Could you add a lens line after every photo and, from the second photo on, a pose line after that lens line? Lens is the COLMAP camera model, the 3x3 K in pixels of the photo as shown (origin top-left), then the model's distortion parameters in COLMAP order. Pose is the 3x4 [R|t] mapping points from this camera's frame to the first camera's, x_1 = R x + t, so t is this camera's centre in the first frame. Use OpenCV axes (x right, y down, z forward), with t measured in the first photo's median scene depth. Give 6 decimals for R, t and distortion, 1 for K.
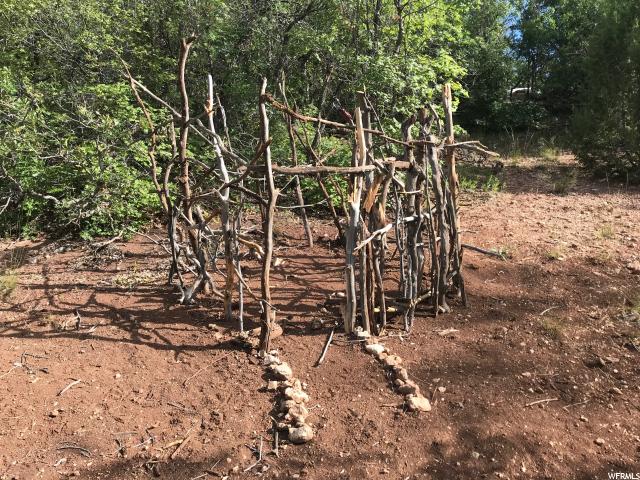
lens RADIAL K [[486.1, 0, 320.0], [0, 486.1, 240.0], [0, 0, 1]] dist [0.002347, -0.005658]
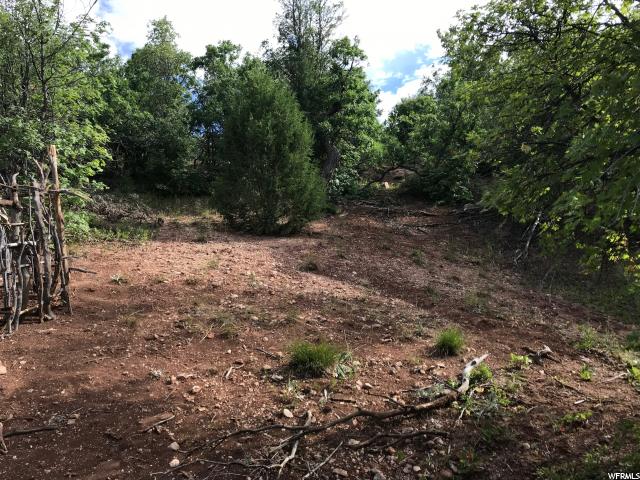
lens RADIAL K [[536.2, 0, 320.0], [0, 536.2, 240.0], [0, 0, 1]] dist [0.046388, 0.004411]
pose [[0.880336, -0.003308, 0.474338, 0.202975], [0.075403, 0.988237, -0.133049, 0.183707], [-0.468319, 0.152894, 0.870230, -0.581248]]
